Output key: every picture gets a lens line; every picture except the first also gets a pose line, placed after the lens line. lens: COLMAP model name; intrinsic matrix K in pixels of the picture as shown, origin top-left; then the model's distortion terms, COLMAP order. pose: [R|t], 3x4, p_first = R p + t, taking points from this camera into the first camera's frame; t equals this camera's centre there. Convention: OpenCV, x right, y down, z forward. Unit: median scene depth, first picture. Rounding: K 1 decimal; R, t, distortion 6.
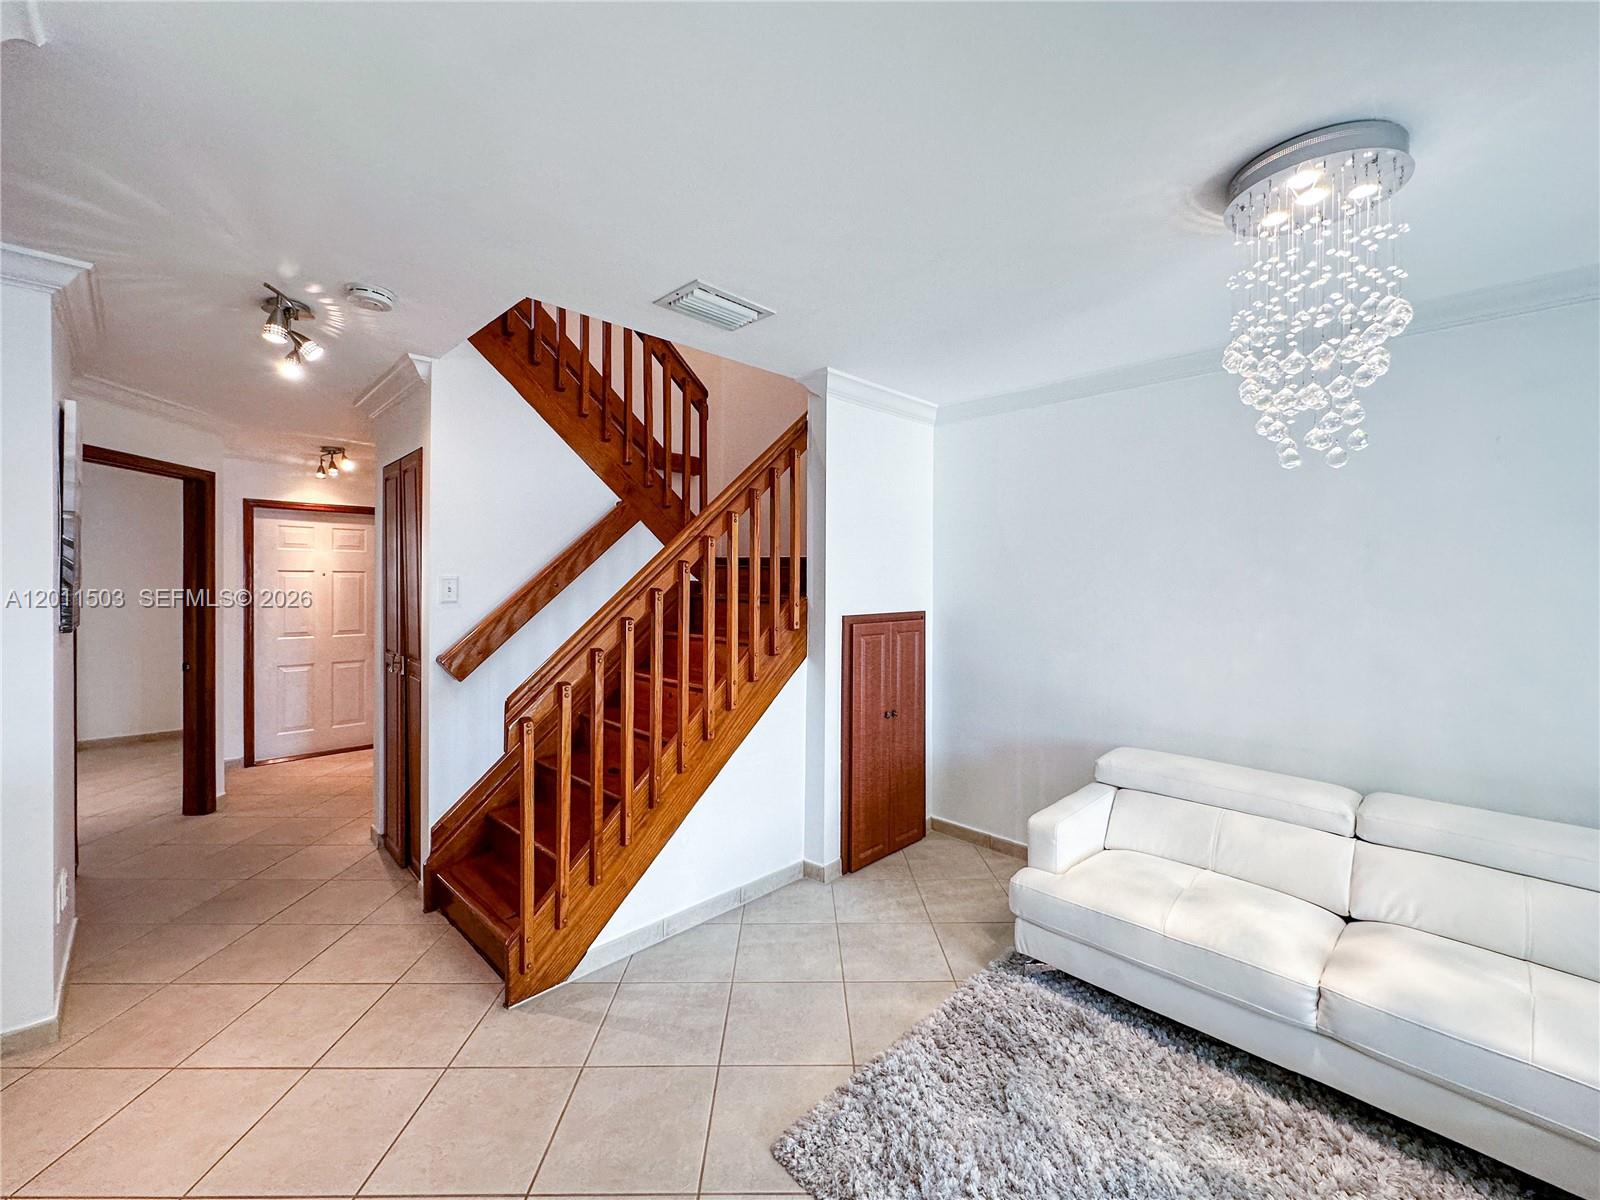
lens RADIAL K [[649.3, 0, 807.5], [0, 649.3, 590.3], [0, 0, 1]] dist [-0.001330, -0.000314]
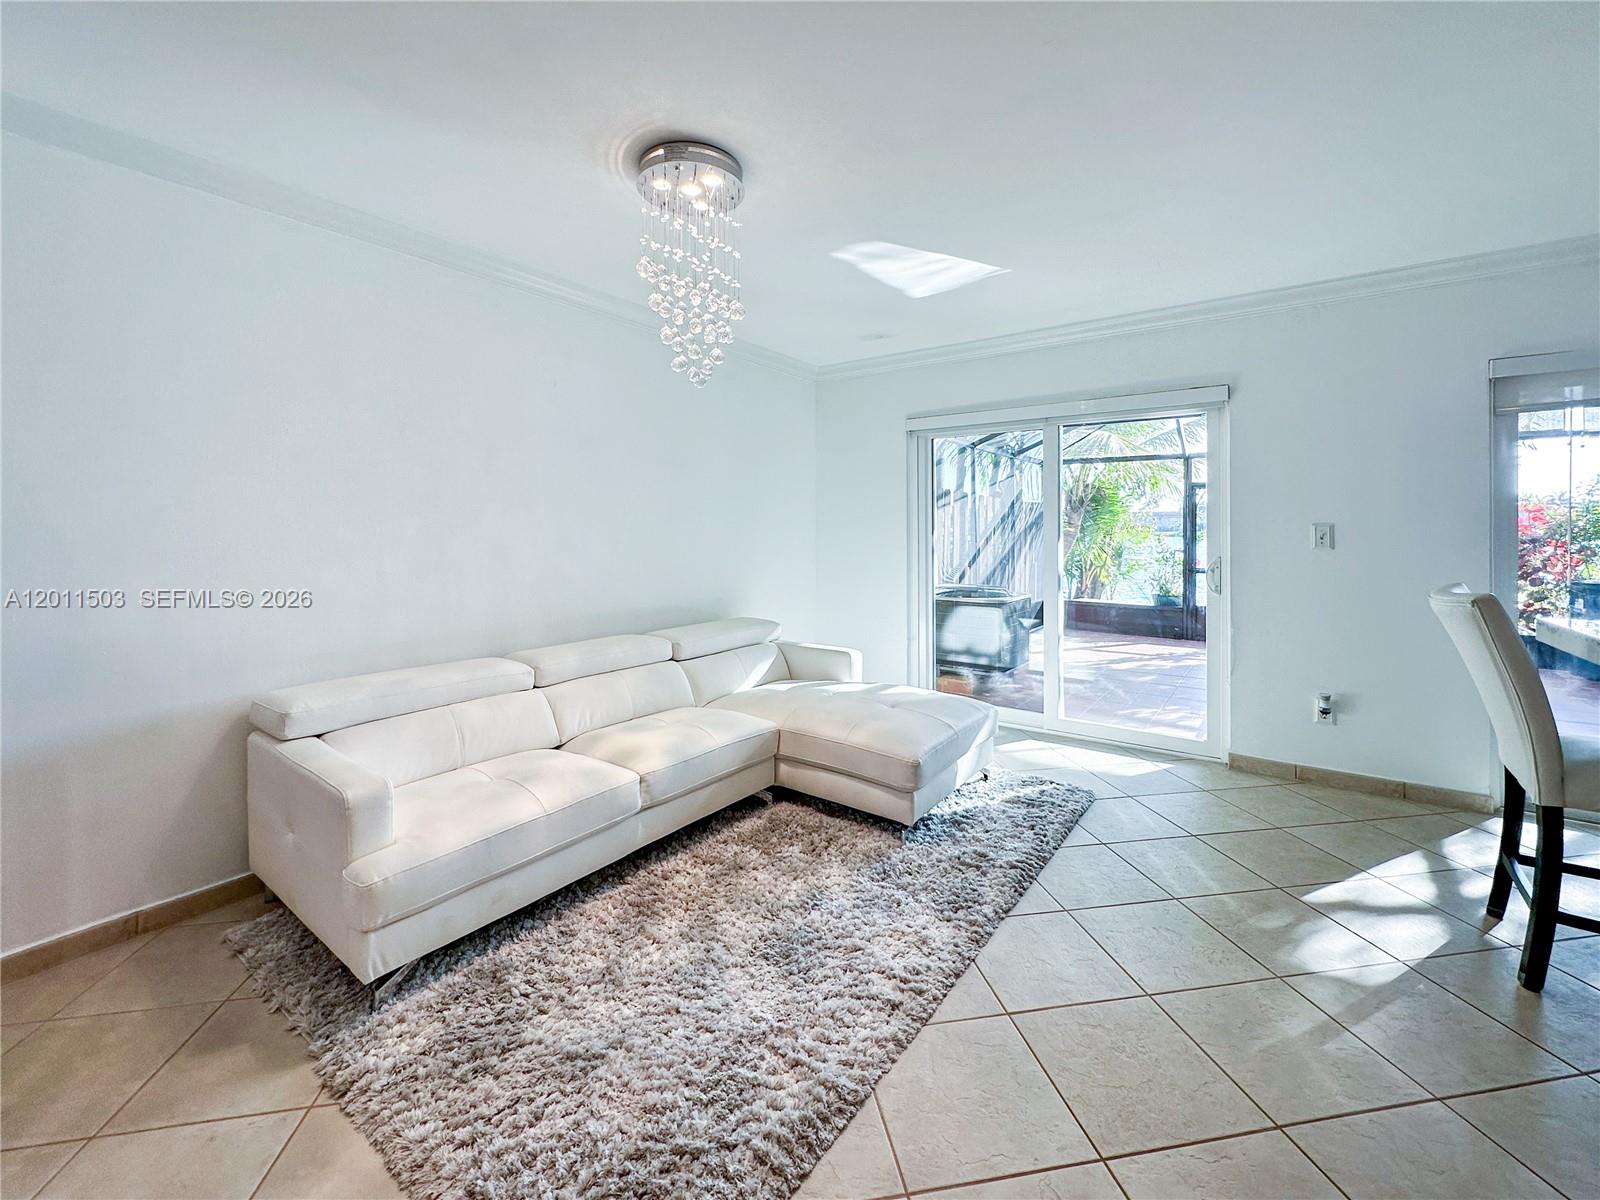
lens RADIAL K [[669.5, 0, 800.6], [0, 669.5, 538.9], [0, 0, 1]] dist [-0.001708, -0.000998]
pose [[-0.157444, -0.019172, 0.987342, -0.547295], [0.018674, 0.999575, 0.022387, 0.091880], [-0.987351, 0.021963, -0.157019, 0.794207]]
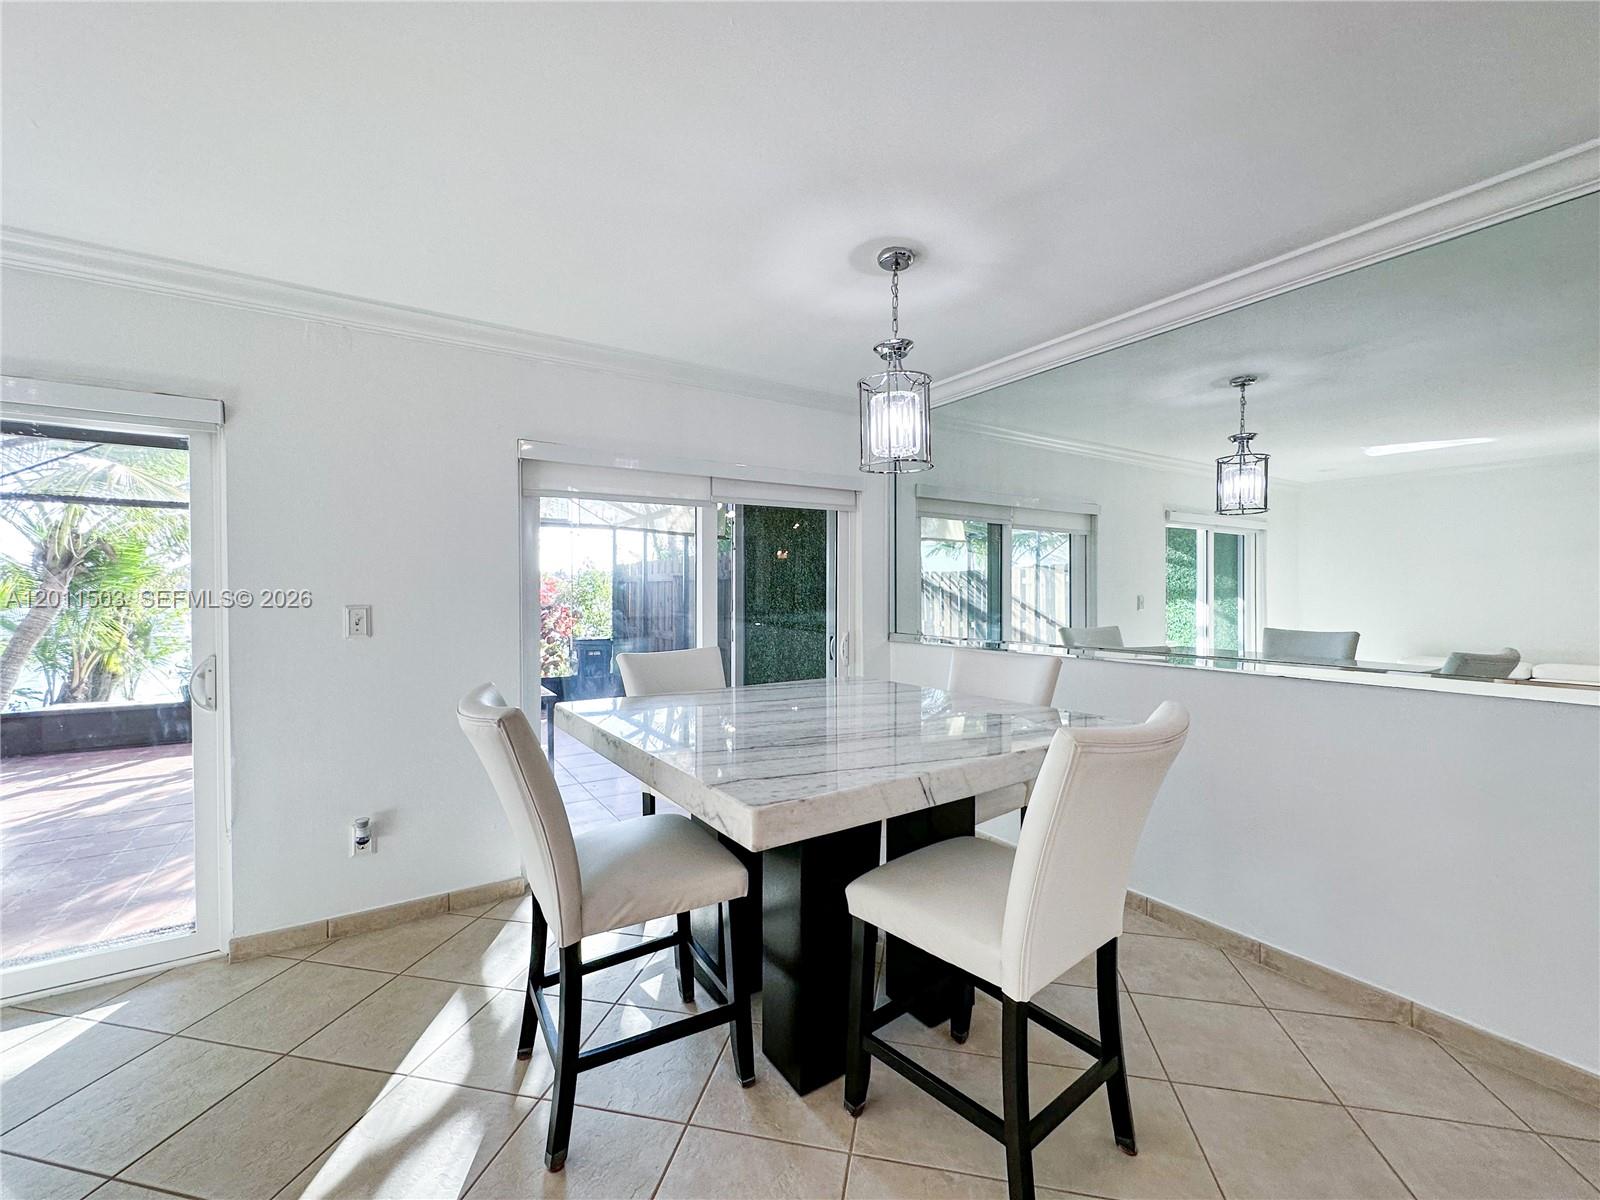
lens RADIAL K [[649.3, 0, 807.5], [0, 649.3, 590.3], [0, 0, 1]] dist [-0.001330, -0.000314]
pose [[-0.980227, -0.004675, 0.197823, -0.444641], [-0.002045, 0.999907, 0.013496, 0.083642], [-0.197868, 0.012824, -0.980145, 0.642672]]
